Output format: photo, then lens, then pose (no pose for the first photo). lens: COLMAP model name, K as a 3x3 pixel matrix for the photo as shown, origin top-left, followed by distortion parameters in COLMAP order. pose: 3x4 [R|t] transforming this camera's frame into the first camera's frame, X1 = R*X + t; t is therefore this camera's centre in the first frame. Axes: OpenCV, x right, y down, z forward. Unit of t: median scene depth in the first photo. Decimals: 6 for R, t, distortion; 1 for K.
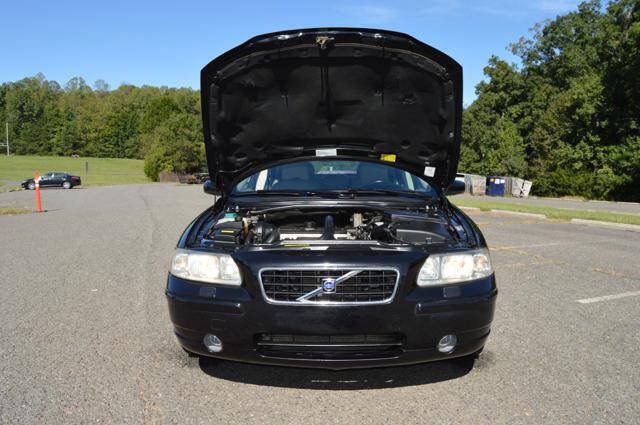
lens RADIAL K [[502.3, 0, 327.7], [0, 502.3, 210.6], [0, 0, 1]] dist [-0.105587, 0.053231]
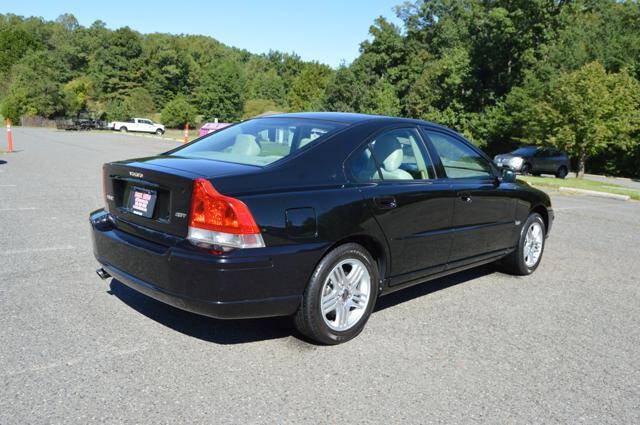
lens RADIAL K [[542.5, 0, 328.7], [0, 542.5, 212.3], [0, 0, 1]] dist [-0.094492, 0.038005]
pose [[0.969537, 0.011132, 0.244694, -0.032295], [-0.031828, 0.996223, 0.080790, 0.004628], [-0.242870, -0.086117, 0.966229, -0.102164]]
